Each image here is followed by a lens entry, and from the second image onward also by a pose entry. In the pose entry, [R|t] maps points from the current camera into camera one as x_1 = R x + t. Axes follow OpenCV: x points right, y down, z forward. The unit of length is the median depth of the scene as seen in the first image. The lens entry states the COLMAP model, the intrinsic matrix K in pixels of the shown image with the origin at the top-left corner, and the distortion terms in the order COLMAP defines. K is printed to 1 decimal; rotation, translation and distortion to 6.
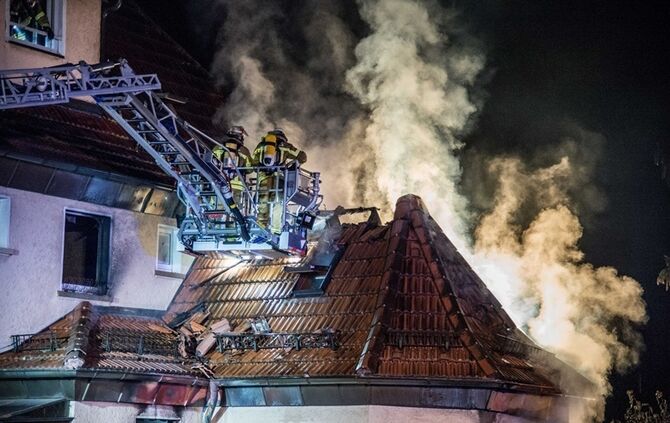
lens RADIAL K [[1741.7, 0, 339.6], [0, 1741.7, 223.2], [0, 0, 1]] dist [0.952315, 0.000000]
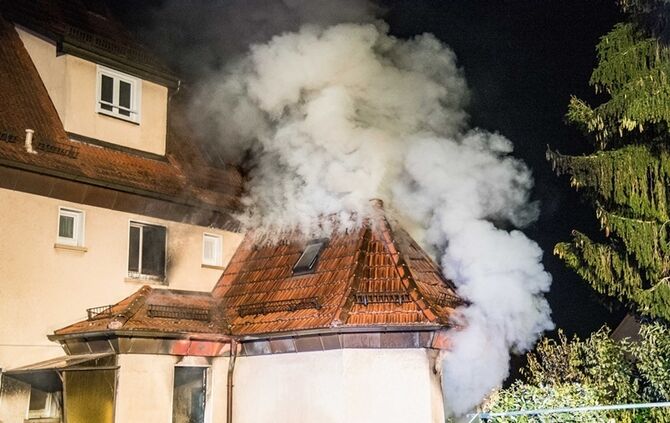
lens RADIAL K [[838.6, 0, 335.7], [0, 838.6, 227.1], [0, 0, 1]] dist [0.167291, 0.000000]
pose [[0.996052, -0.055317, -0.069430, 0.057911], [0.050739, 0.996526, -0.066043, 0.051867], [0.072842, 0.062259, 0.995398, 0.352640]]
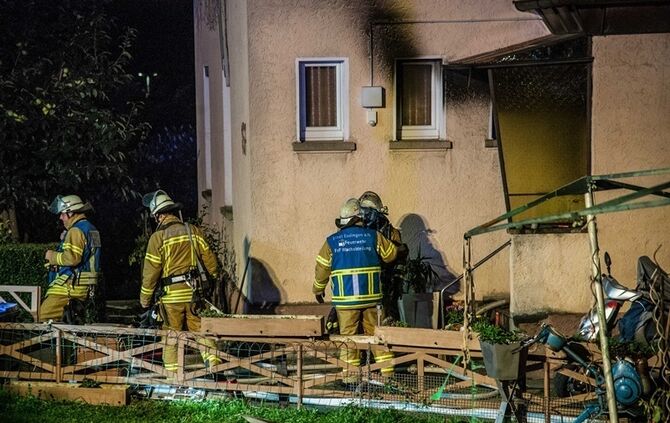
lens RADIAL K [[2223.0, 0, 331.4], [0, 2223.0, 239.0], [0, 0, 1]] dist [1.419923, 0.000000]
pose [[0.679868, 0.017333, -0.733129, 0.463954], [0.128815, 0.981354, 0.142658, 0.029270], [0.721932, -0.191427, 0.664959, 0.242732]]
